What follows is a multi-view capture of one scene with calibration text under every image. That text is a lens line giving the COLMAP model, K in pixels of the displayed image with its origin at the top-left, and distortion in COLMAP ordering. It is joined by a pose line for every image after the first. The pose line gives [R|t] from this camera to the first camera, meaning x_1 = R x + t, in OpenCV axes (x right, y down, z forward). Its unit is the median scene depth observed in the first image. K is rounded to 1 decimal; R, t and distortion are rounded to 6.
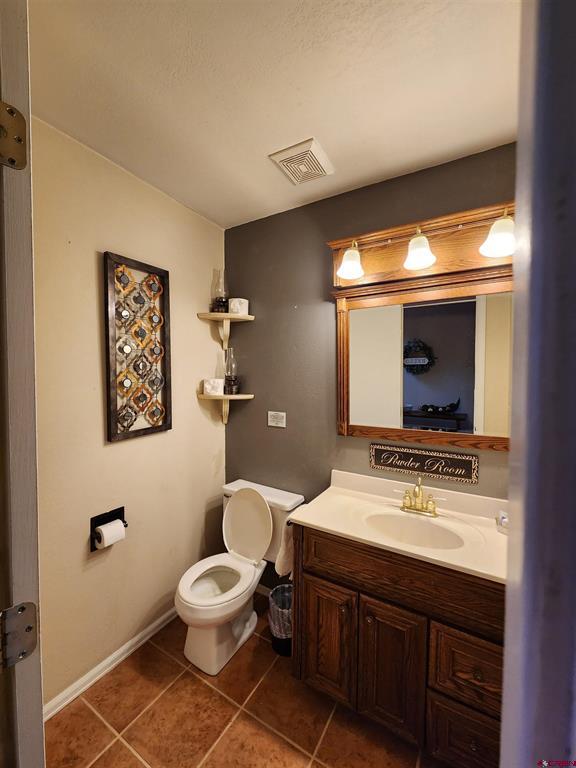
lens RADIAL K [[313.4, 0, 287.9], [0, 313.4, 383.9], [0, 0, 1]] dist [-0.000224, -0.002134]
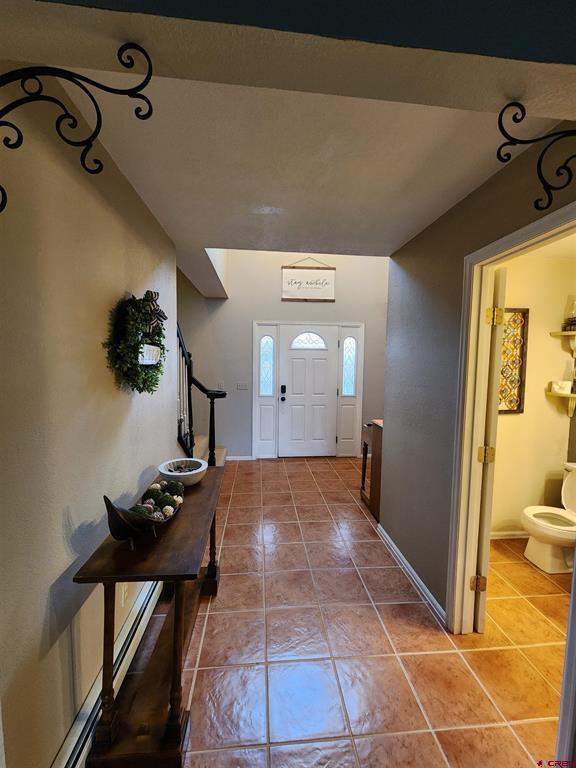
lens RADIAL K [[313.4, 0, 285.4], [0, 313.4, 379.7], [0, 0, 1]] dist [-0.000224, -0.002134]
pose [[0.587391, 0.058014, -0.807222, 0.163762], [-0.044018, 0.998241, 0.039711, -0.026254], [0.808106, 0.012206, 0.588911, -0.820847]]
